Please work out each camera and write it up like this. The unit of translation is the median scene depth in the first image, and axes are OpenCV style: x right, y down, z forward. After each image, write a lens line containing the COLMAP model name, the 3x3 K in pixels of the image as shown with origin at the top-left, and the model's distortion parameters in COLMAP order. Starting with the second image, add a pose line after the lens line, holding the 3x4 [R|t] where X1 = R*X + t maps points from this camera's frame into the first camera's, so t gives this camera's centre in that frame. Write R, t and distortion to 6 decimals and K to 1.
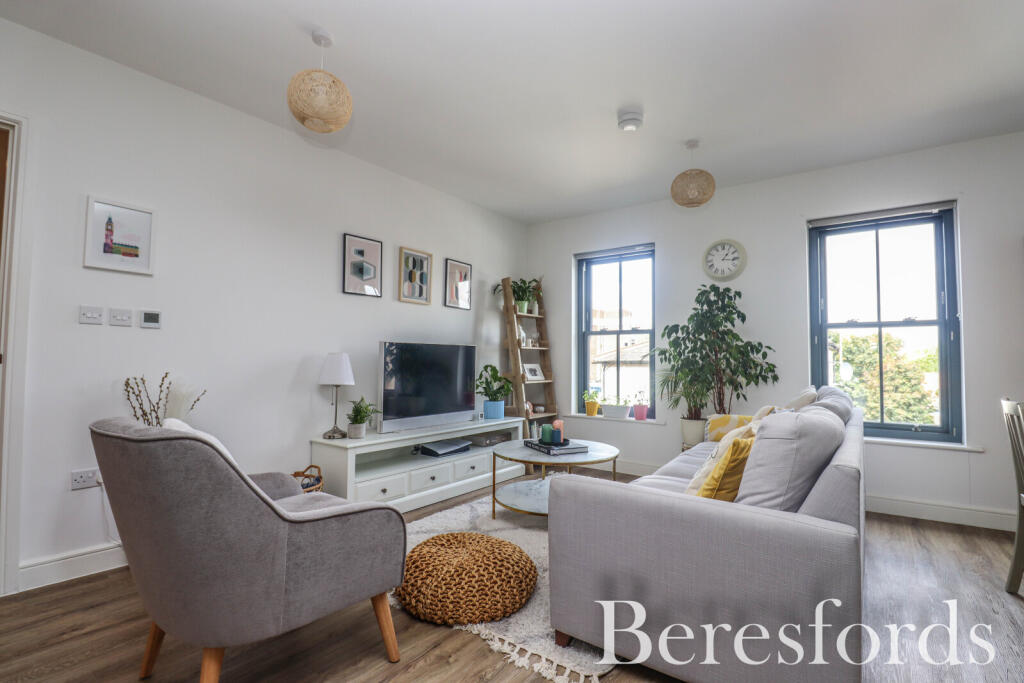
lens RADIAL K [[477.1, 0, 520.0], [0, 477.1, 340.7], [0, 0, 1]] dist [0.004788, -0.013662]
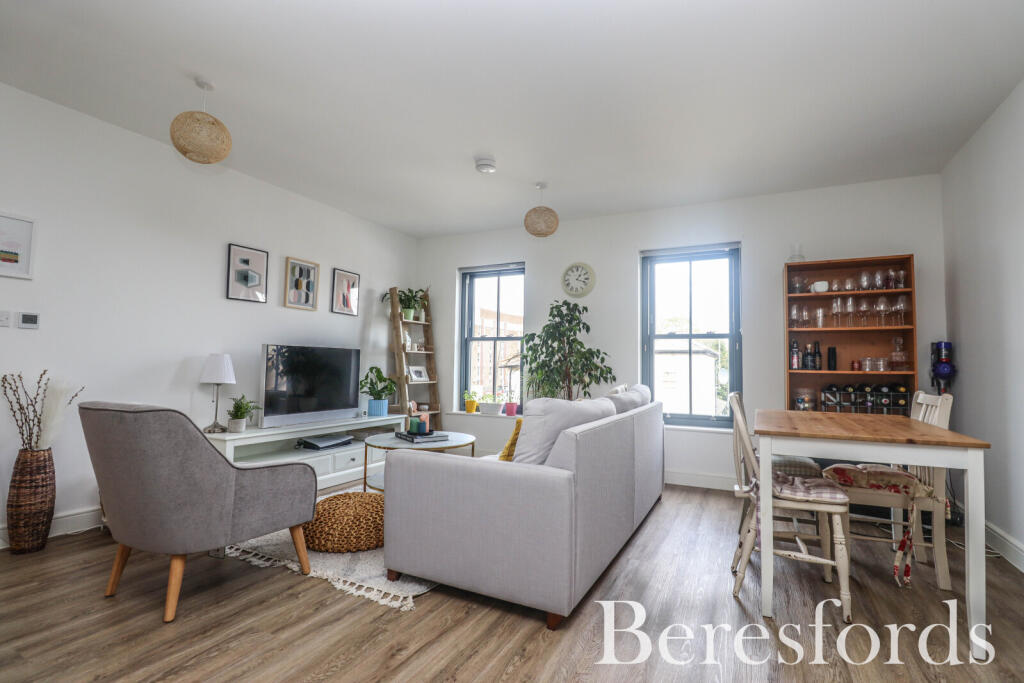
lens RADIAL K [[477.1, 0, 520.0], [0, 477.1, 340.7], [0, 0, 1]] dist [0.004788, -0.013662]
pose [[0.985462, 0.015732, 0.169165, 0.087909], [-0.014103, 0.999842, -0.010826, -0.002138], [-0.169309, 0.008283, 0.985528, -0.151256]]
